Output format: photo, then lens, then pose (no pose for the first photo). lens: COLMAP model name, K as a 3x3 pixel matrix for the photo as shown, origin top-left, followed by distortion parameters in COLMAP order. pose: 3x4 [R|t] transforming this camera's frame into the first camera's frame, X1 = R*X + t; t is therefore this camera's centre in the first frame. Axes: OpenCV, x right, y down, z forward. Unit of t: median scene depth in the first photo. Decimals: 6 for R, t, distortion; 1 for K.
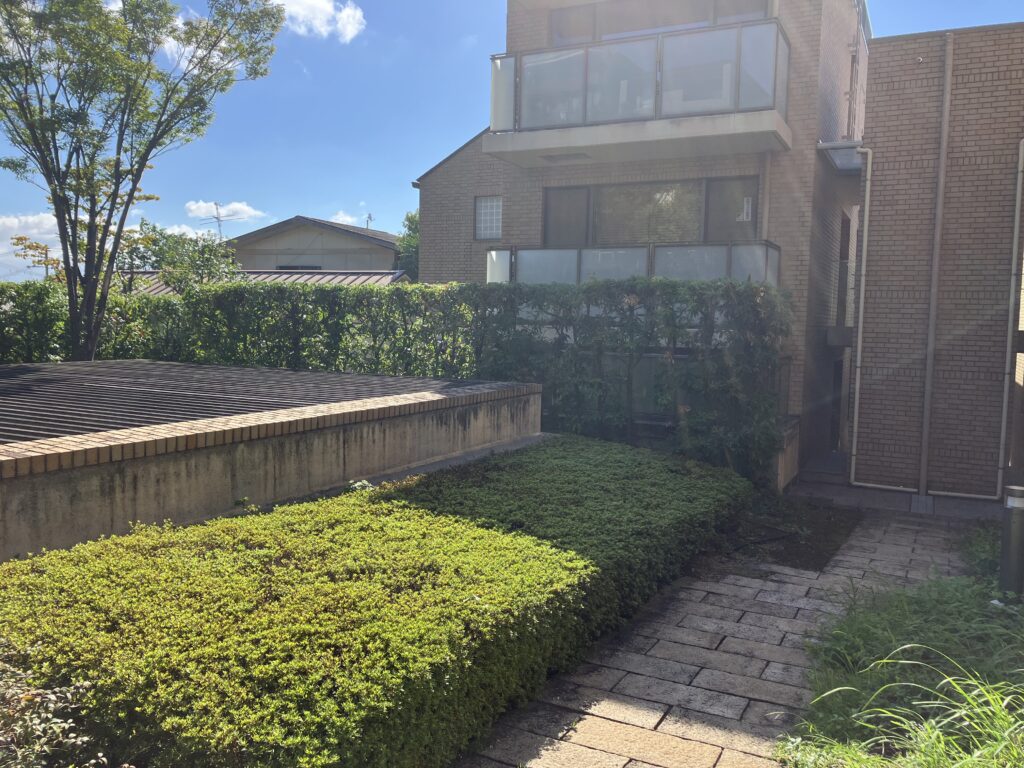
lens RADIAL K [[833.6, 0, 507.0], [0, 833.6, 391.5], [0, 0, 1]] dist [0.012472, 0.004173]
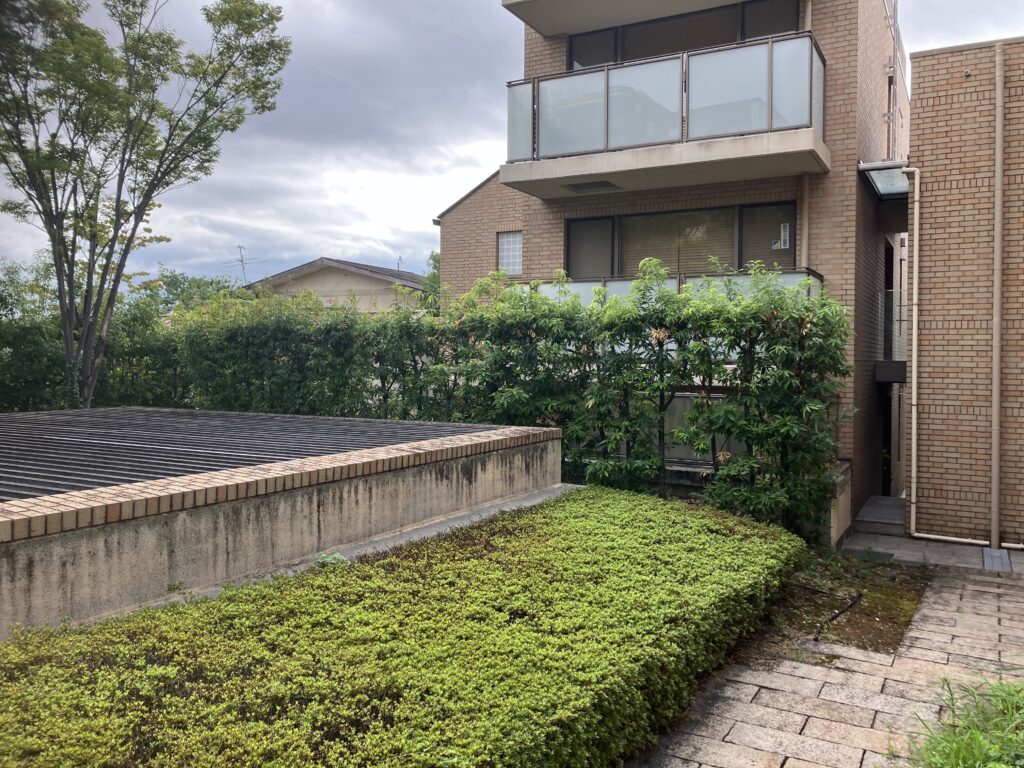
lens RADIAL K [[833.6, 0, 517.9], [0, 833.6, 377.9], [0, 0, 1]] dist [0.012472, 0.004173]
pose [[0.999546, -0.014047, -0.026646, 0.019317], [0.012303, 0.997840, -0.064530, -0.006745], [0.027495, 0.064172, 0.997560, 0.102853]]
